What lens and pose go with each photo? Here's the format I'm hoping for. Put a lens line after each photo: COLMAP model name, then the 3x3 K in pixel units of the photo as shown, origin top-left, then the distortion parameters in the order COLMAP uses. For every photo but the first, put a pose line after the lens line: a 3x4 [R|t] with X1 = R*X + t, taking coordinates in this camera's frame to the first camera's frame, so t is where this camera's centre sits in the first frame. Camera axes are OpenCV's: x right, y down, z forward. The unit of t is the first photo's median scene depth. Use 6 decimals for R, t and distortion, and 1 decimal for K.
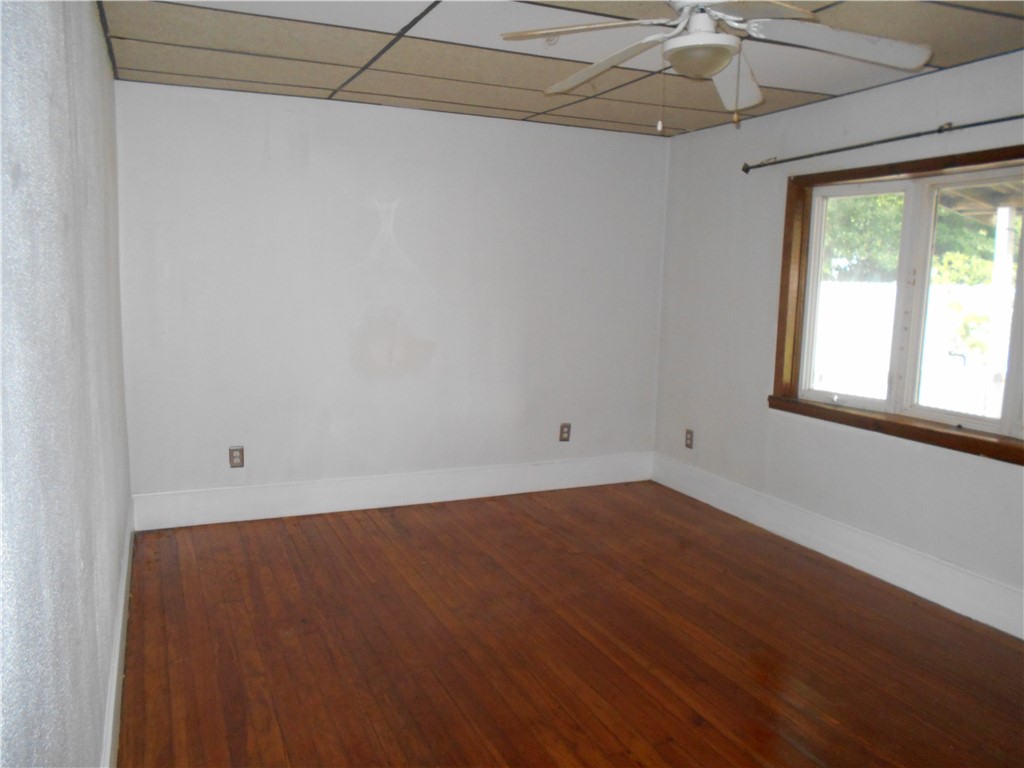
lens RADIAL K [[802.0, 0, 501.7], [0, 802.0, 386.7], [0, 0, 1]] dist [-0.030898, 0.066675]
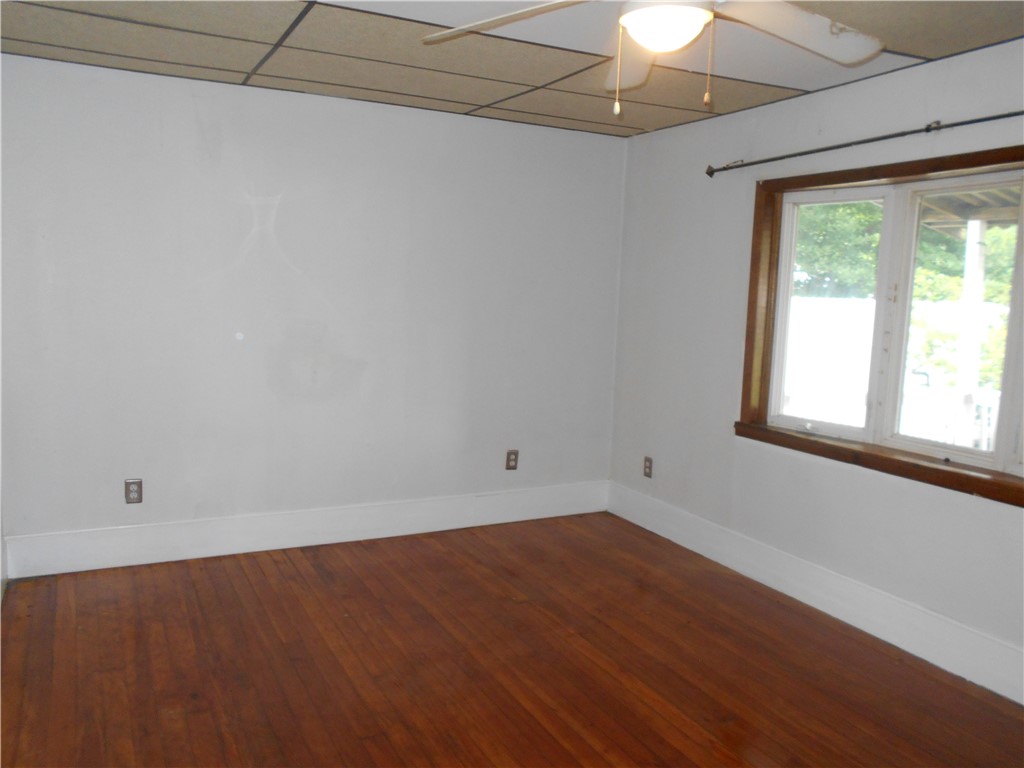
lens RADIAL K [[802.0, 0, 501.7], [0, 802.0, 386.7], [0, 0, 1]] dist [-0.030898, 0.066675]
pose [[0.998563, 0.004096, 0.053429, 0.021971], [-0.003412, 0.999911, -0.012885, -0.016367], [-0.053477, 0.012684, 0.998489, 0.112320]]
